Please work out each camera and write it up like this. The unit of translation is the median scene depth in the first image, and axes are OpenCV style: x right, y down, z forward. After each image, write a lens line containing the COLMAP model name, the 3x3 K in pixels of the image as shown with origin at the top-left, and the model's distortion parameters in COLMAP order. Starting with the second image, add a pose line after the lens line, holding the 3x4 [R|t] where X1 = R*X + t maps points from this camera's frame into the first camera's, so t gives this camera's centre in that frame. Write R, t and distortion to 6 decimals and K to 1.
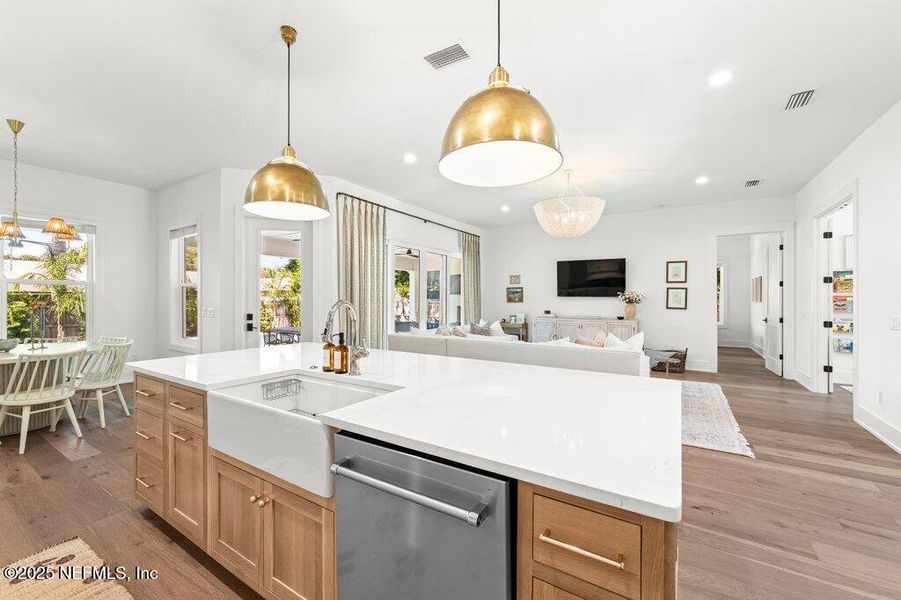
lens RADIAL K [[365.2, 0, 445.7], [0, 365.2, 298.7], [0, 0, 1]] dist [-0.004855, 0.001906]
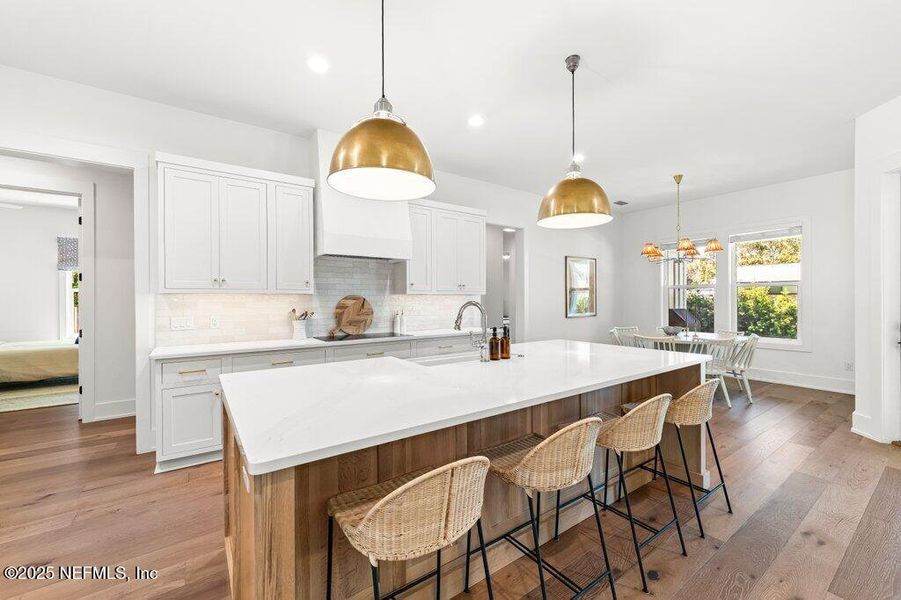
lens RADIAL K [[365.2, 0, 449.5], [0, 365.2, 306.0], [0, 0, 1]] dist [-0.004855, 0.001906]
pose [[-0.375120, 0.015189, -0.926852, 0.253196], [0.004838, 0.999884, 0.014428, 0.000899], [0.926964, 0.000928, -0.375150, 0.361141]]
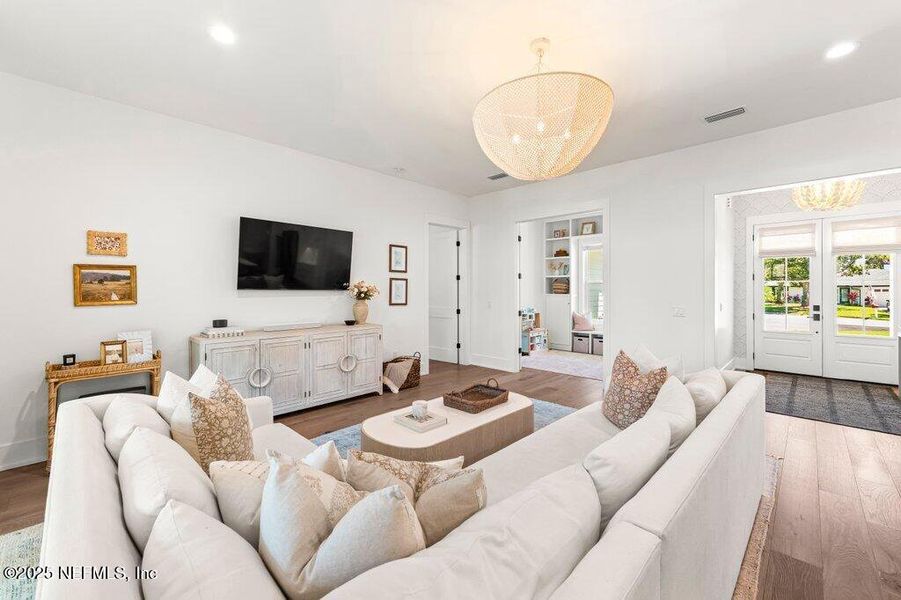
lens RADIAL K [[365.2, 0, 451.3], [0, 365.2, 288.8], [0, 0, 1]] dist [-0.004855, 0.001906]
pose [[0.208006, -0.001893, 0.978126, -0.123996], [-0.000429, 0.999998, 0.002026, -0.009107], [-0.978127, -0.000841, 0.208005, 0.714358]]
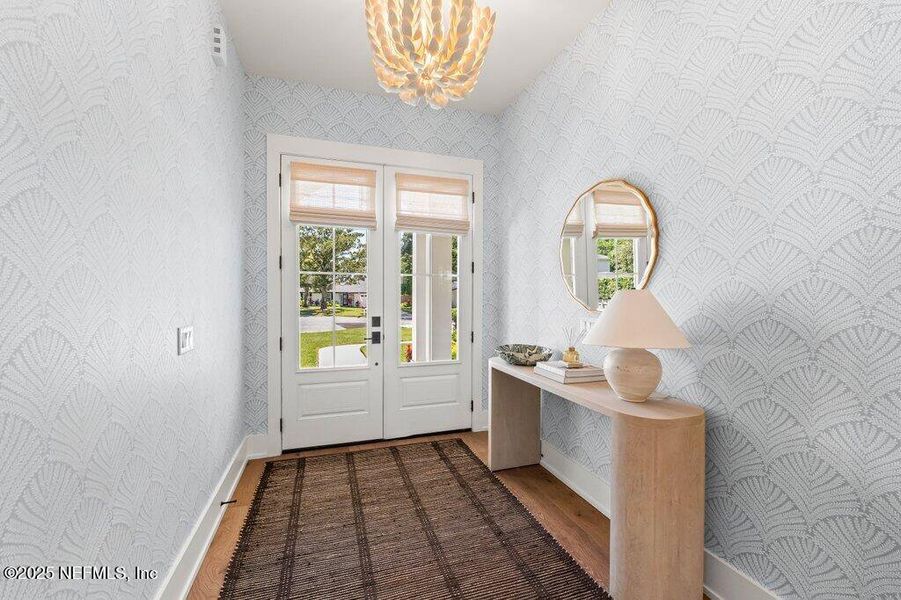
lens RADIAL K [[365.2, 0, 457.8], [0, 365.2, 298.1], [0, 0, 1]] dist [-0.004855, 0.001906]
pose [[-0.795192, -0.008497, 0.606298, 0.495789], [-0.004554, 0.999957, 0.008042, 0.001738], [-0.606341, 0.003634, -0.795197, 0.380905]]
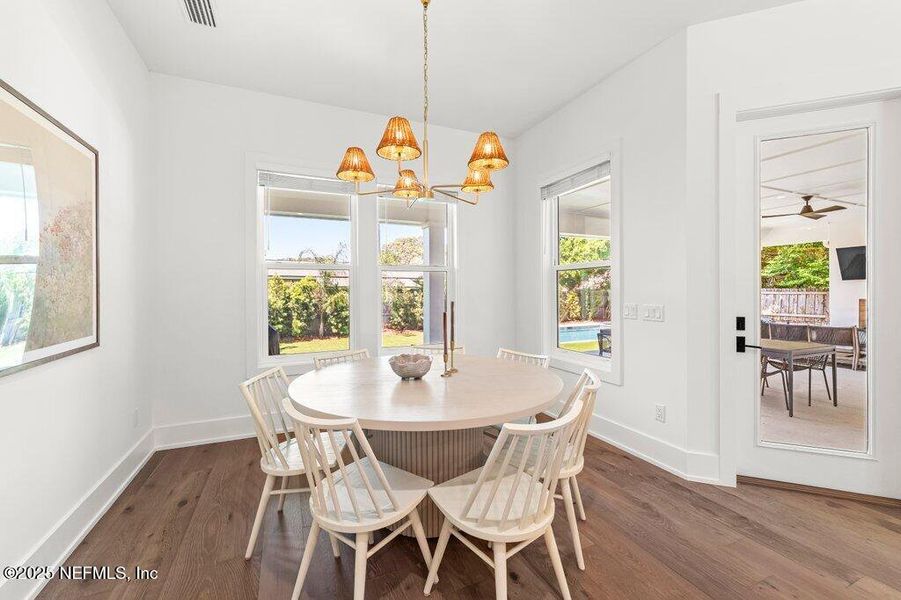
lens RADIAL K [[365.2, 0, 448.8], [0, 365.2, 293.7], [0, 0, 1]] dist [-0.004855, 0.001906]
pose [[0.841759, -0.003188, -0.539843, -0.435500], [0.008384, 0.999939, 0.007167, 0.002622], [0.539788, -0.010559, 0.841735, 0.274322]]
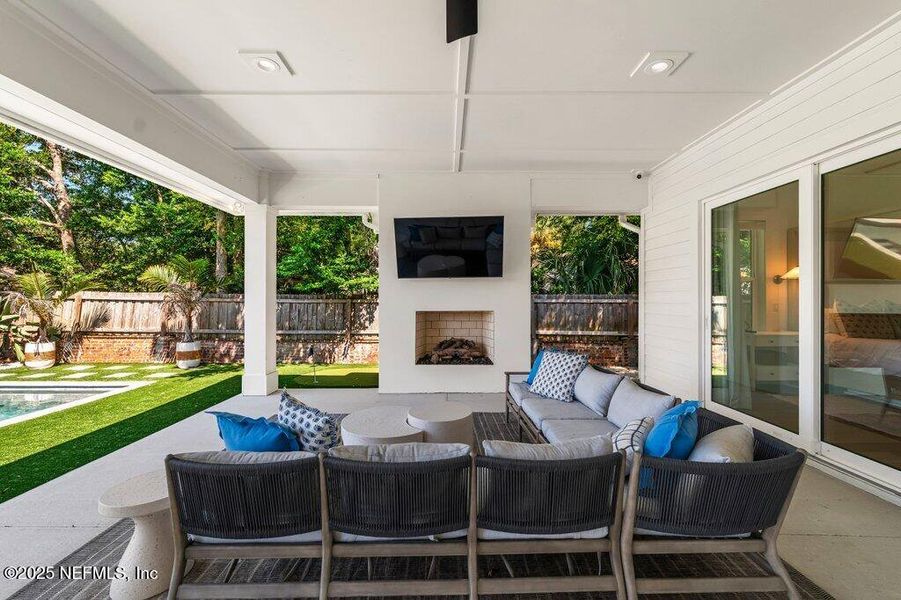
lens RADIAL K [[365.2, 0, 444.7], [0, 365.2, 296.4], [0, 0, 1]] dist [-0.004855, 0.001906]
pose [[0.835170, 0.002652, 0.549986, -0.291057], [-0.001891, 0.999996, -0.001951, 0.012371], [-0.549989, 0.000590, 0.835172, 1.384068]]
